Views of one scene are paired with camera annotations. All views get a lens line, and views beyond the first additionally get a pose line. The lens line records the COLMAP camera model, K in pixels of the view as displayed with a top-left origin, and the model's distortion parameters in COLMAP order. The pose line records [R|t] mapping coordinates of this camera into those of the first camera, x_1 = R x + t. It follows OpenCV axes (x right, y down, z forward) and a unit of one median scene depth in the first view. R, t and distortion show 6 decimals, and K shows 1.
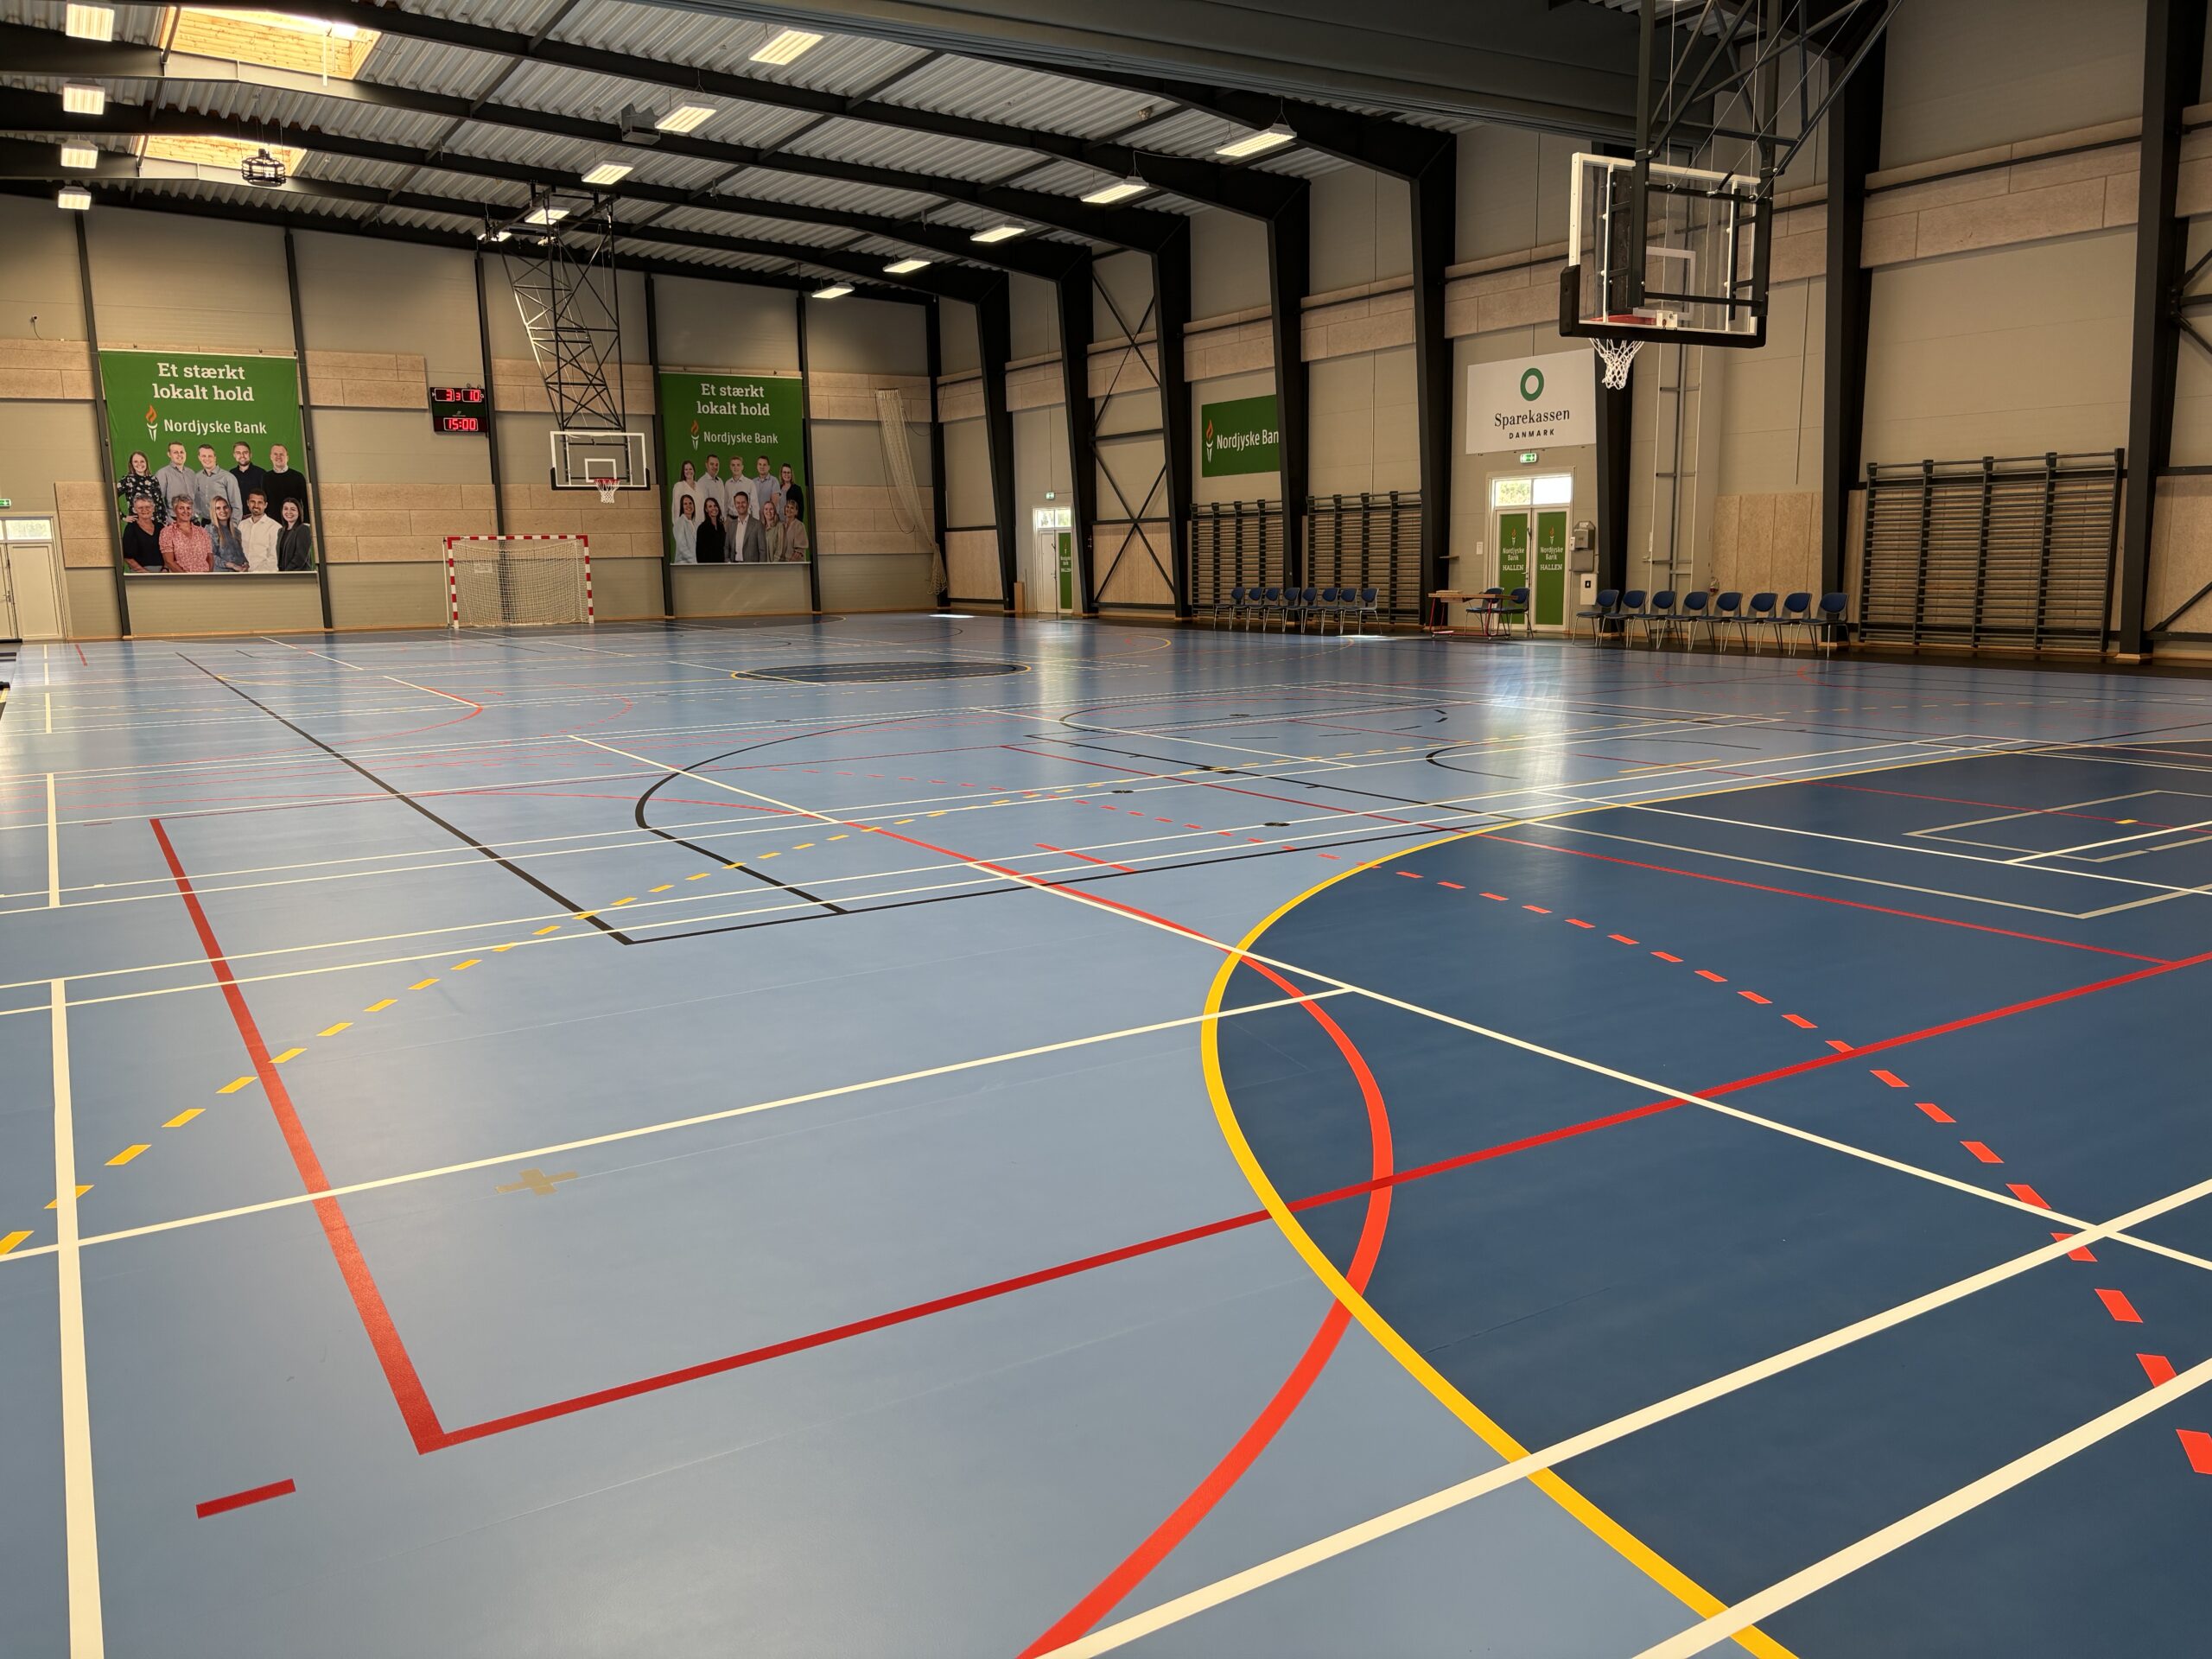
lens RADIAL K [[1687.5, 0, 1115.4], [0, 1687.5, 858.2], [0, 0, 1]] dist [0.031755, -0.042785]
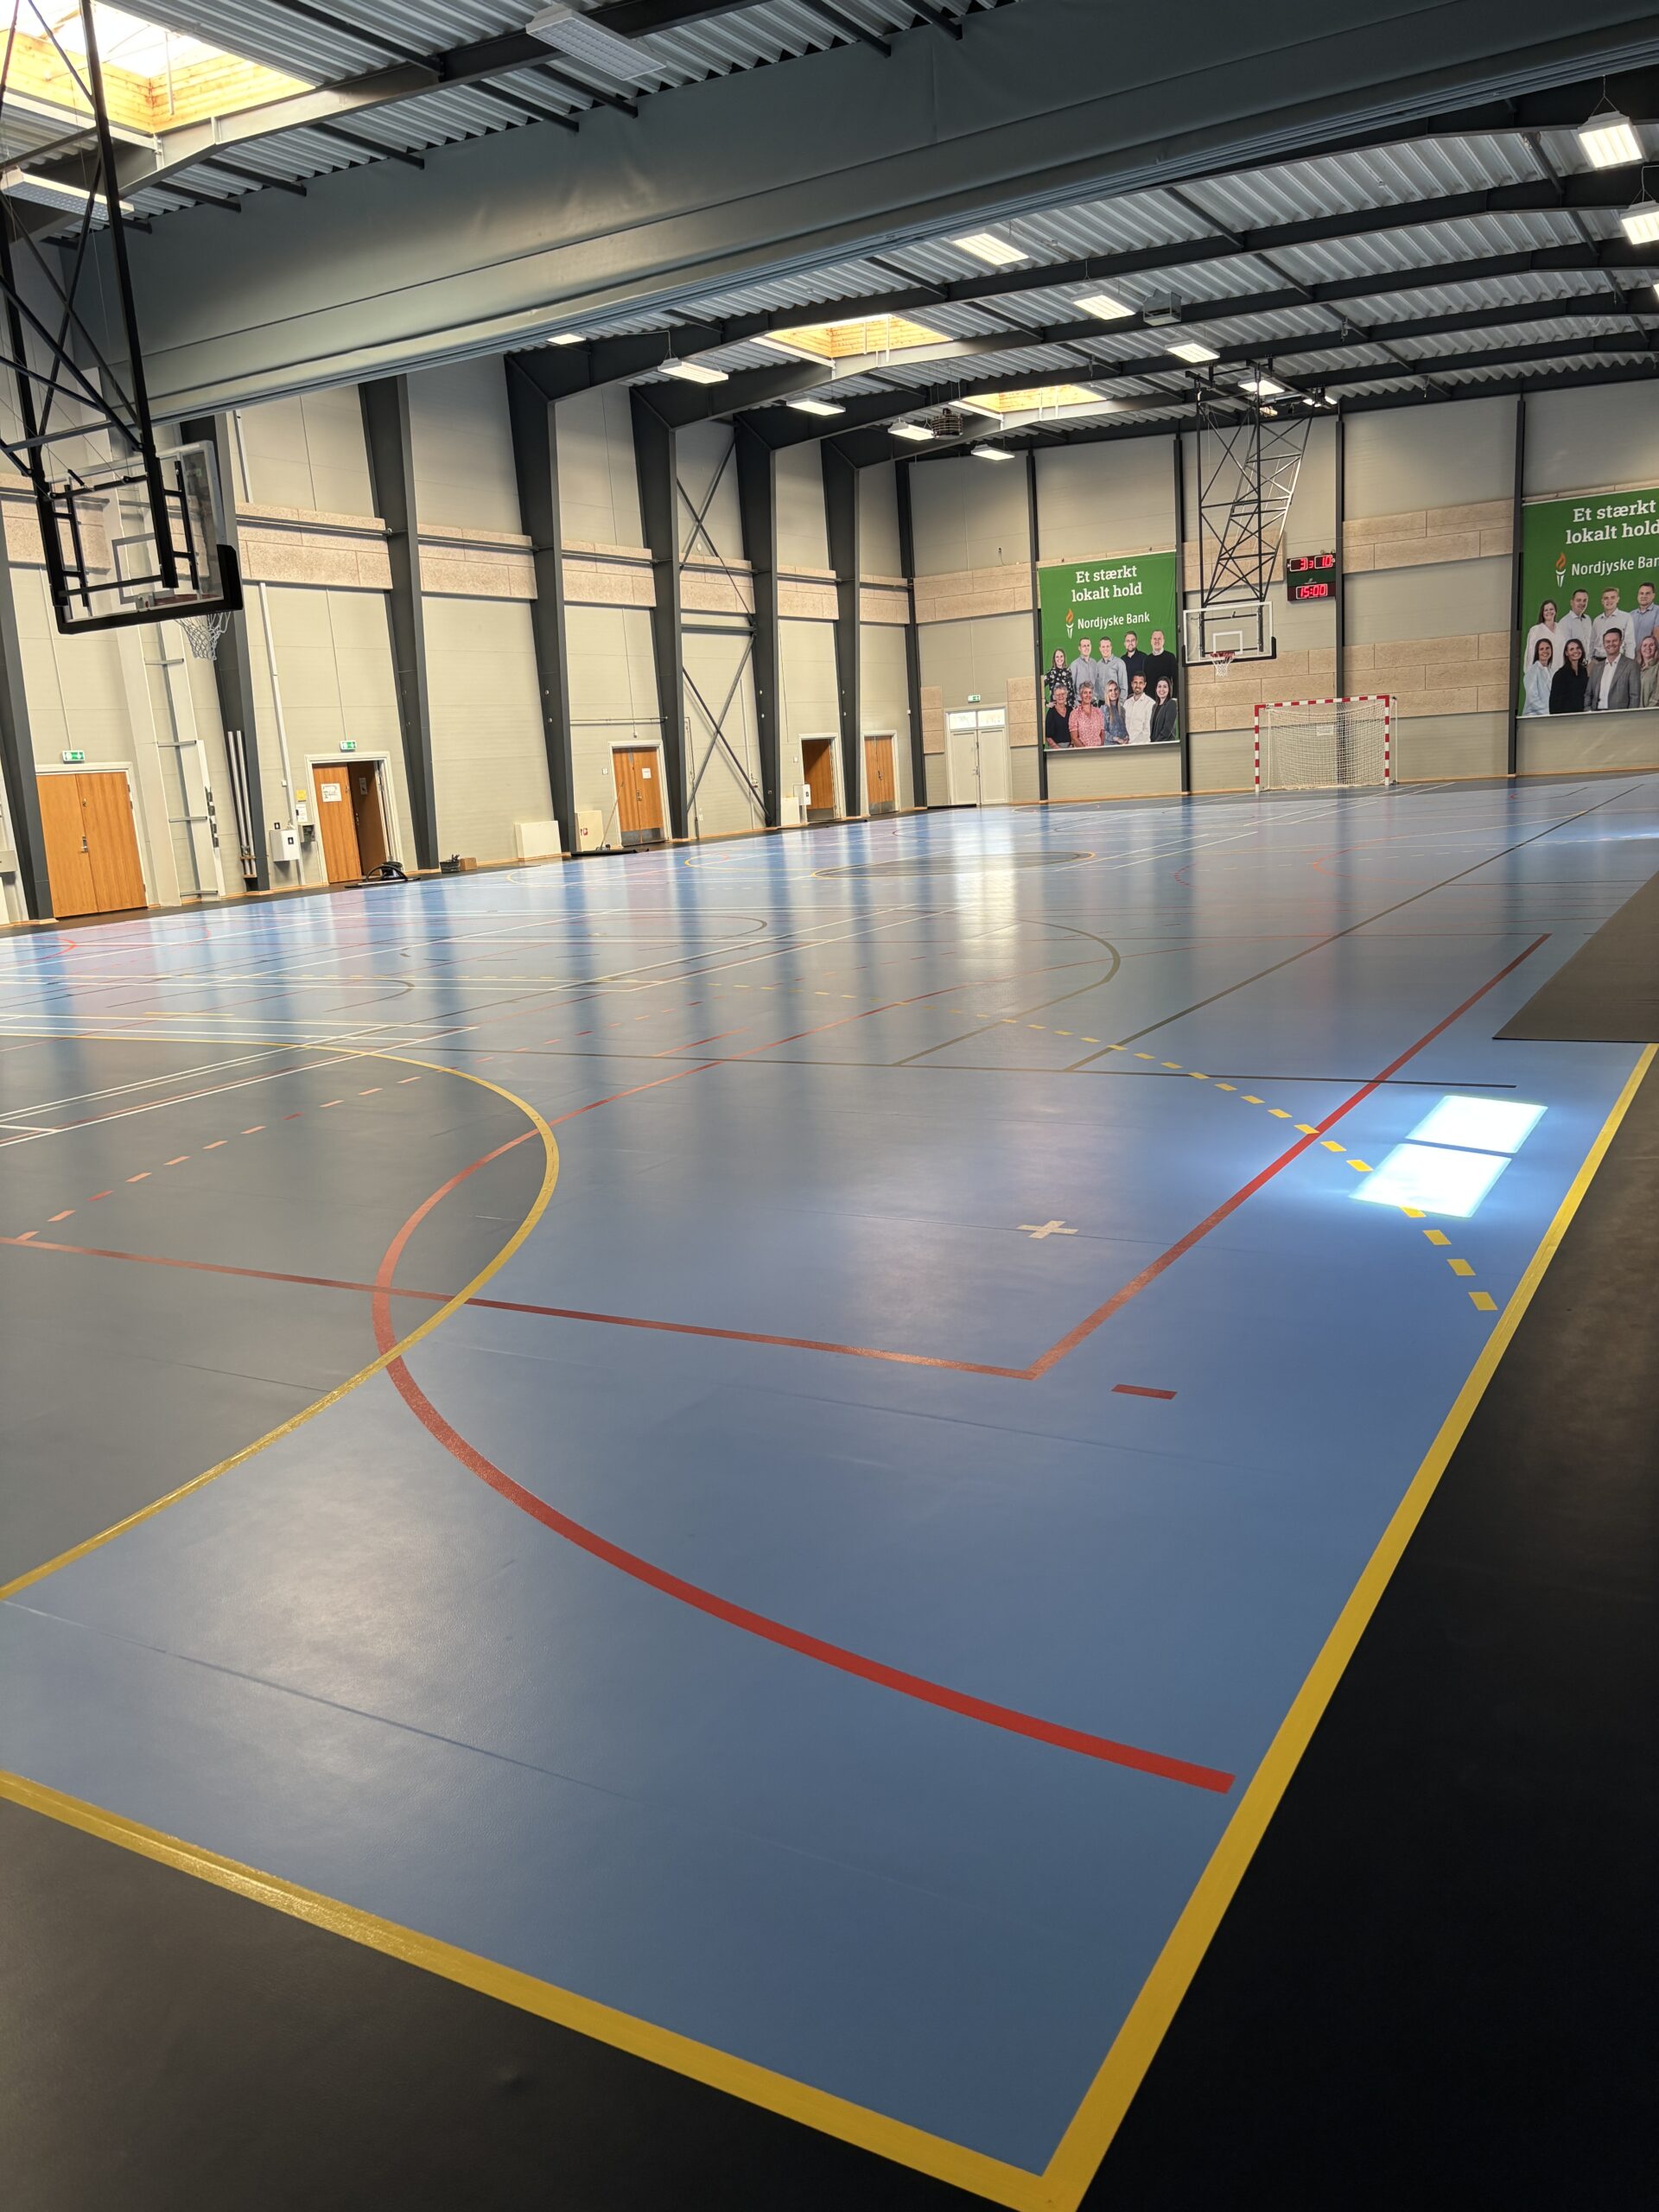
lens RADIAL K [[1687.5, 0, 817.1], [0, 1687.5, 1131.4], [0, 0, 1]] dist [0.031755, -0.042785]
pose [[0.456268, 0.177934, -0.871871, 0.445595], [-0.101296, 0.983821, 0.147770, -0.054777], [0.884058, 0.020894, 0.466910, 0.261269]]
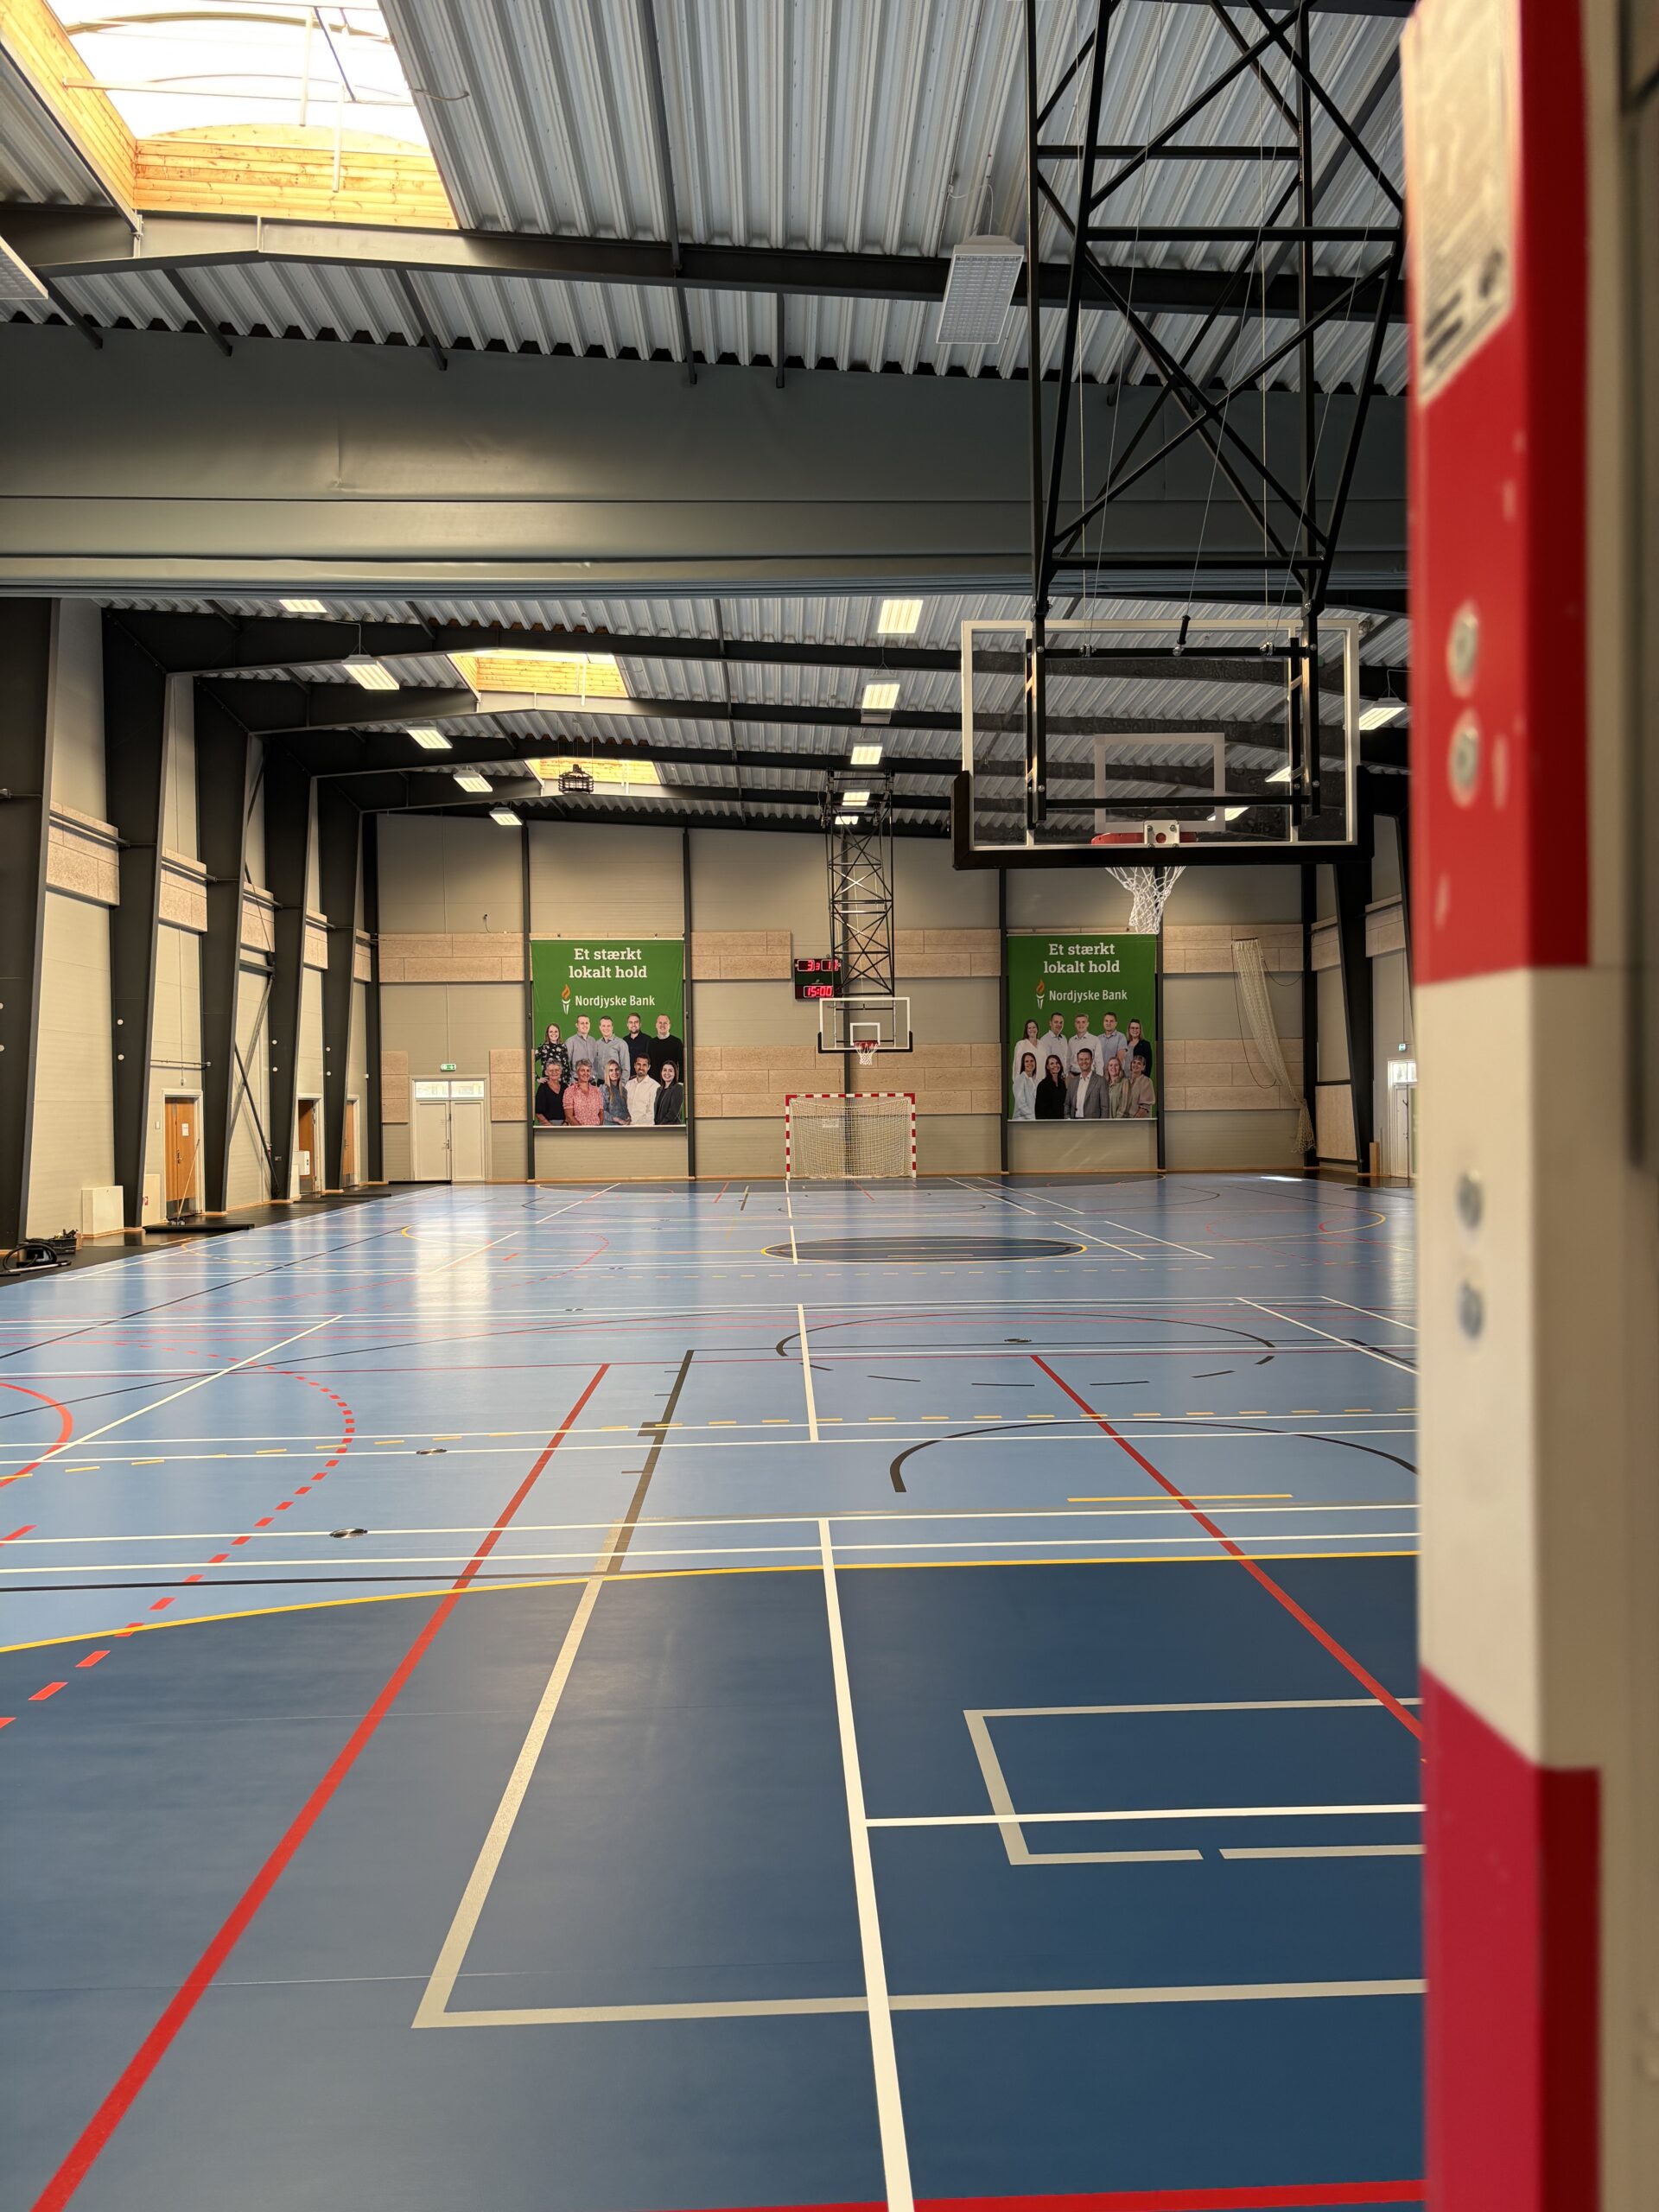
lens RADIAL K [[1687.5, 0, 852.2], [0, 1687.5, 1144.1], [0, 0, 1]] dist [0.031755, -0.042785]
pose [[0.868556, 0.015175, -0.495359, 0.165334], [-0.090573, 0.987557, -0.128557, -0.025742], [0.487245, 0.156525, 0.859123, 0.110559]]
